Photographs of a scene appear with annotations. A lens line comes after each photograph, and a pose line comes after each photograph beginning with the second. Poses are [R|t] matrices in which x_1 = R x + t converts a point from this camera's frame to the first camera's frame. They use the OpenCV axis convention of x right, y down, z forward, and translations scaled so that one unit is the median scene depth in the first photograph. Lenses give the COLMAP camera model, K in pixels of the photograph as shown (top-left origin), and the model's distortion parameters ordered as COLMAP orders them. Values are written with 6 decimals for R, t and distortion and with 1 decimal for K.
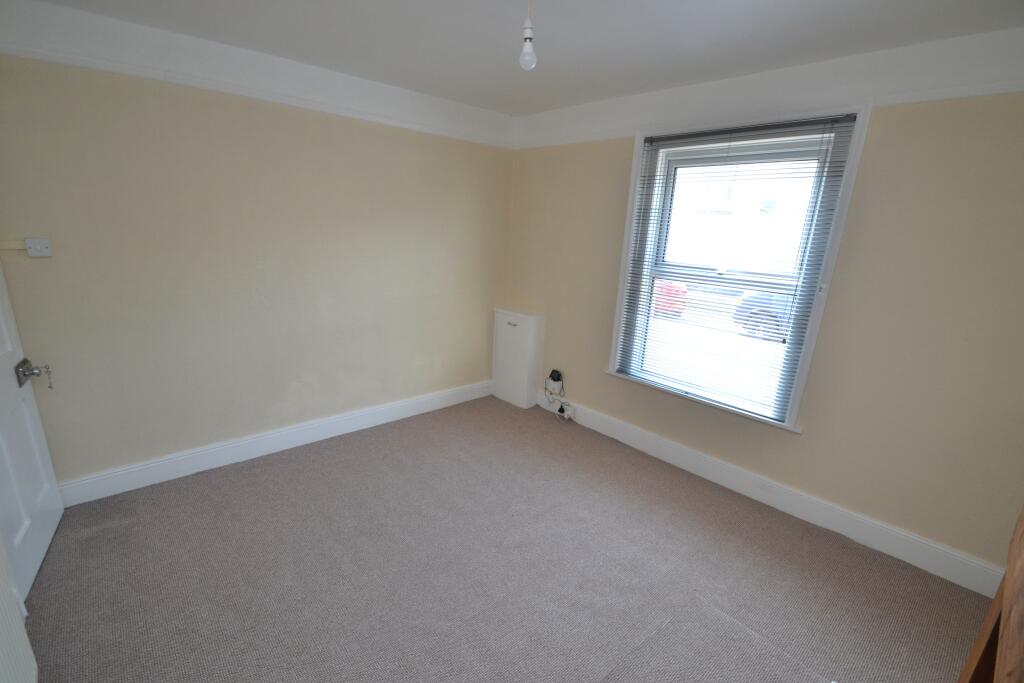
lens RADIAL K [[456.2, 0, 503.3], [0, 456.2, 357.8], [0, 0, 1]] dist [0.003116, -0.021047]
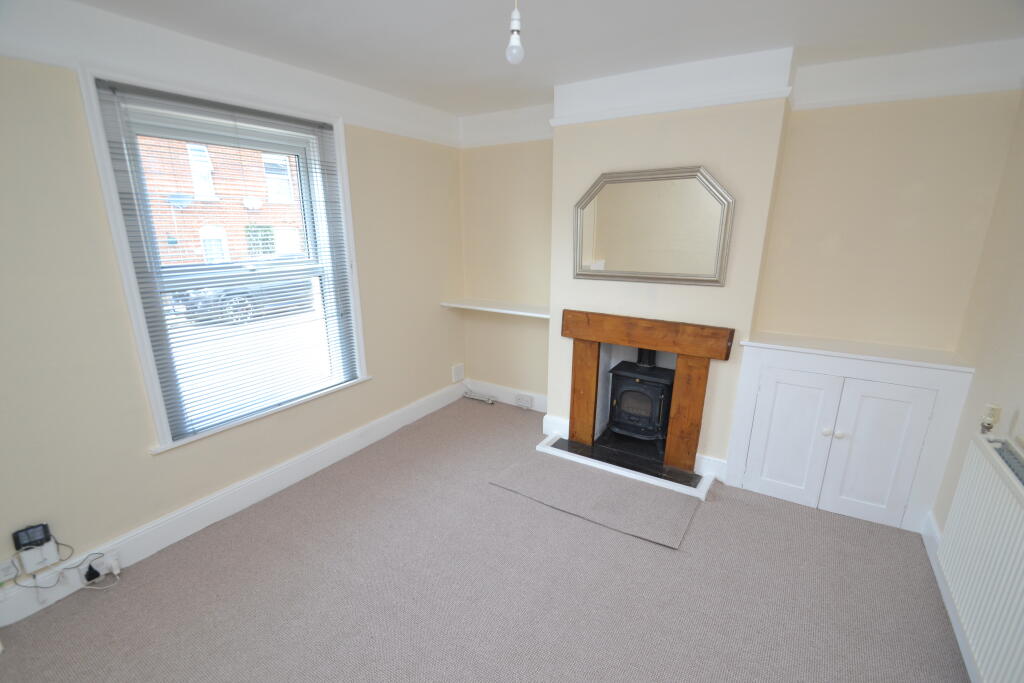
lens RADIAL K [[456.2, 0, 503.3], [0, 456.2, 357.8], [0, 0, 1]] dist [0.003116, -0.021047]
pose [[-0.277879, -0.319440, 0.905948, -0.573582], [0.240385, 0.889962, 0.387535, -0.282883], [-0.930053, 0.325464, -0.170513, 0.813756]]
